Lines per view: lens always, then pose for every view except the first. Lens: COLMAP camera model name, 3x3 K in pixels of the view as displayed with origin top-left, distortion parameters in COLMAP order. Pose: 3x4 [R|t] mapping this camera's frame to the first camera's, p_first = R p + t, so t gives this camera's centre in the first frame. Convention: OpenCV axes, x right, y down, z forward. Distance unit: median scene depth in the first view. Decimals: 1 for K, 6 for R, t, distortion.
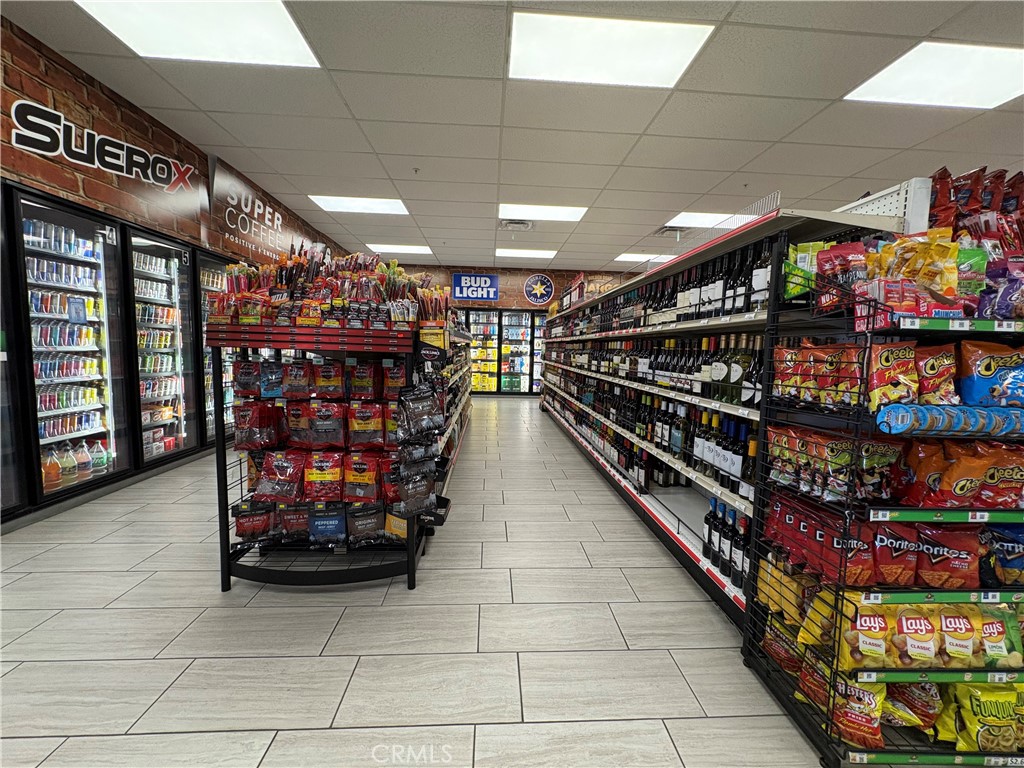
lens RADIAL K [[411.5, 0, 514.5], [0, 411.5, 381.5], [0, 0, 1]] dist [0.002155, 0.000357]
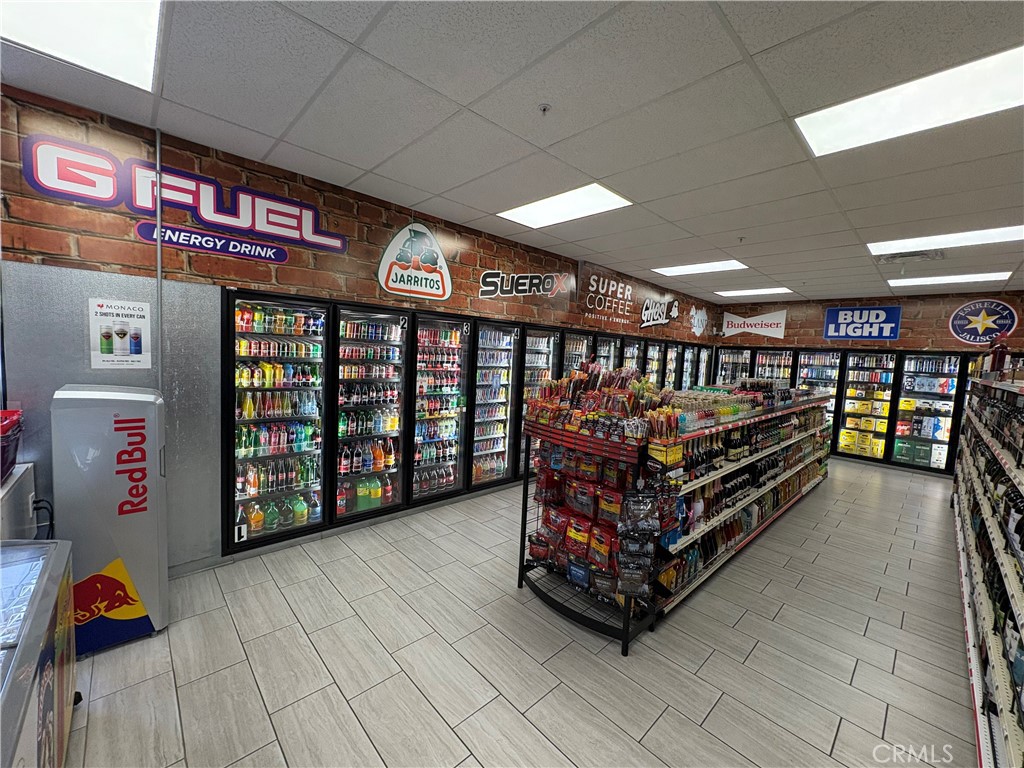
lens RADIAL K [[411.5, 0, 514.5], [0, 411.5, 381.5], [0, 0, 1]] dist [0.002155, 0.000357]
pose [[0.650254, 0.069627, -0.756520, 0.247550], [-0.100089, 0.994963, 0.005542, -0.166278], [0.753095, 0.072116, 0.653947, -0.053144]]
